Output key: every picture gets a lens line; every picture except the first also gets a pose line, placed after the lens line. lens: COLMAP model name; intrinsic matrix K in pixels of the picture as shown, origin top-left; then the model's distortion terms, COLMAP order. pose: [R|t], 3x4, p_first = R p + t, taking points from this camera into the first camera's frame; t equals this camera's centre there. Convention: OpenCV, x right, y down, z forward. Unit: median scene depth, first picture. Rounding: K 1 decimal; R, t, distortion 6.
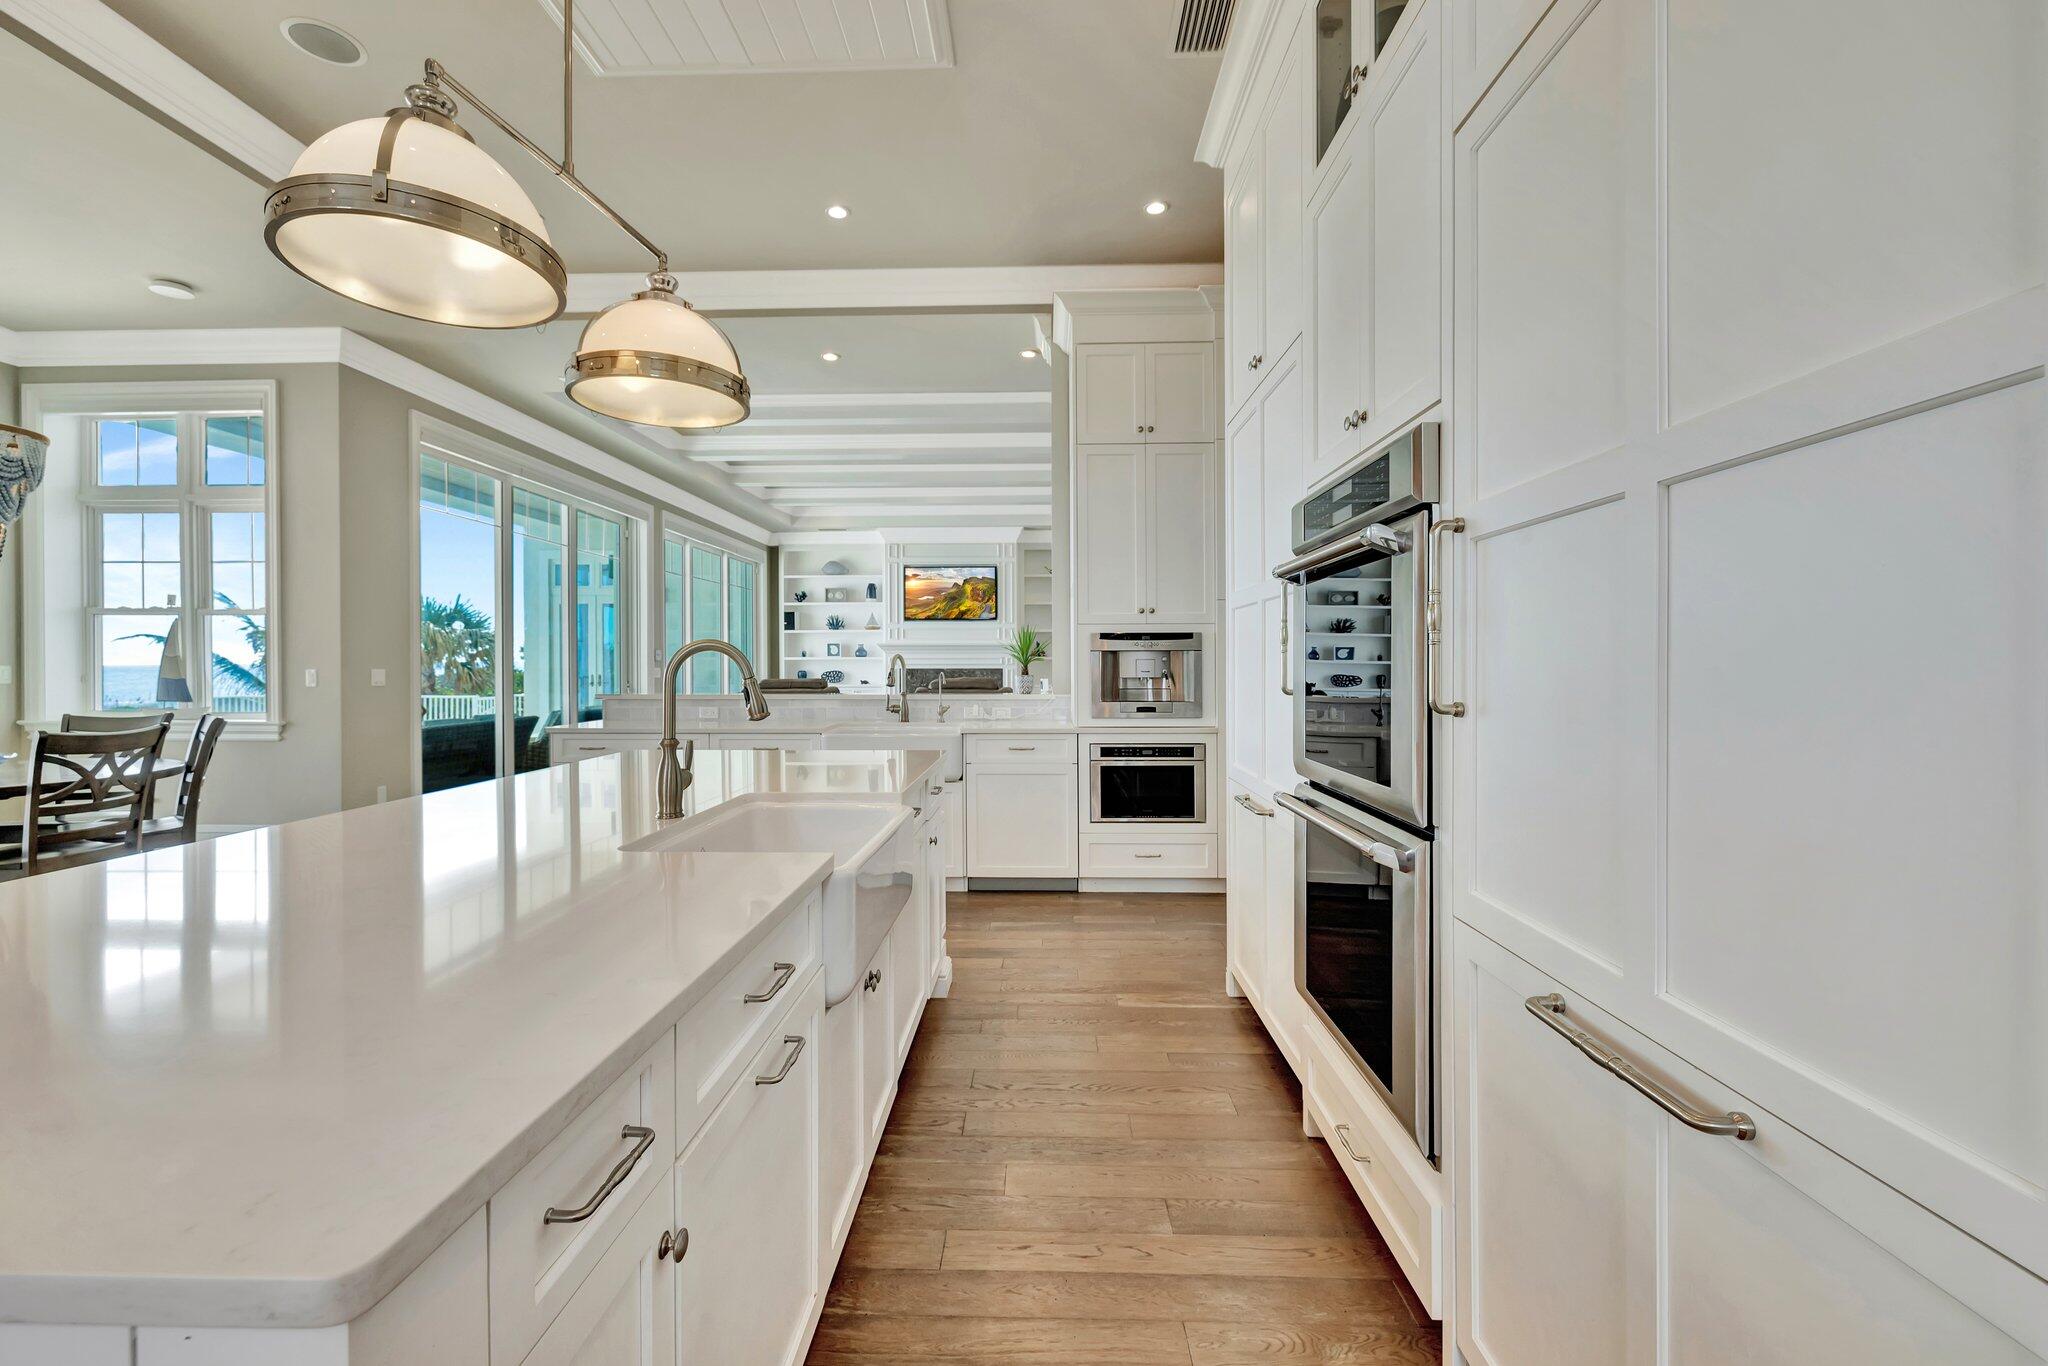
lens RADIAL K [[864.7, 0, 1029.2], [0, 864.7, 673.4], [0, 0, 1]] dist [-0.003904, -0.000453]
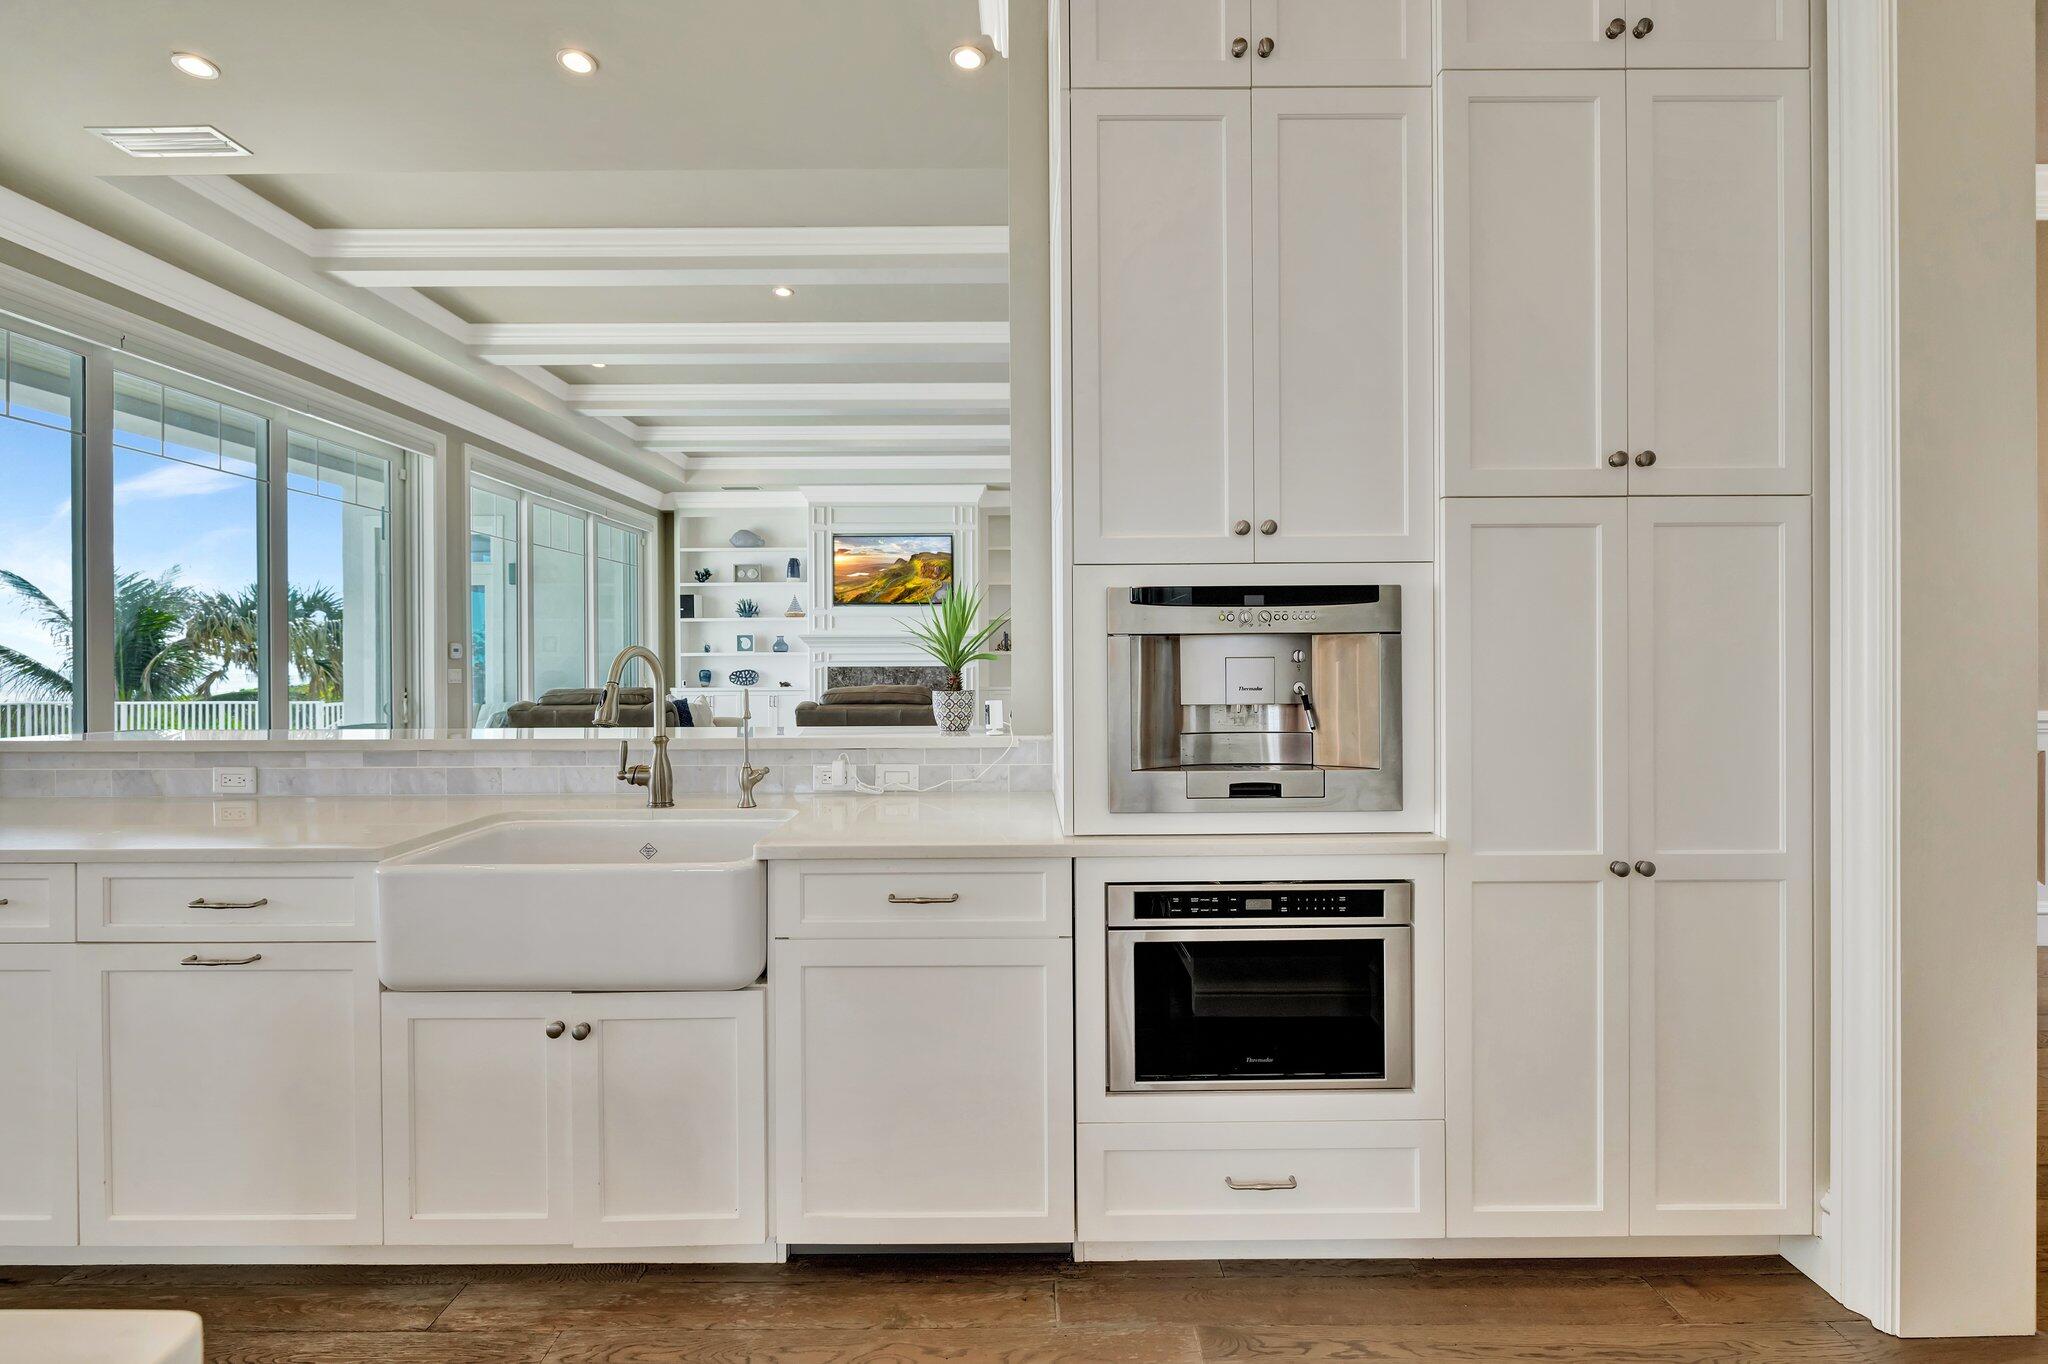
lens RADIAL K [[864.7, 0, 1017.1], [0, 864.7, 677.8], [0, 0, 1]] dist [-0.003904, -0.000453]
pose [[0.999891, -0.003679, 0.014321, 0.021816], [0.003514, 0.999927, 0.011577, -0.009725], [-0.014363, -0.011526, 0.999830, 0.513271]]
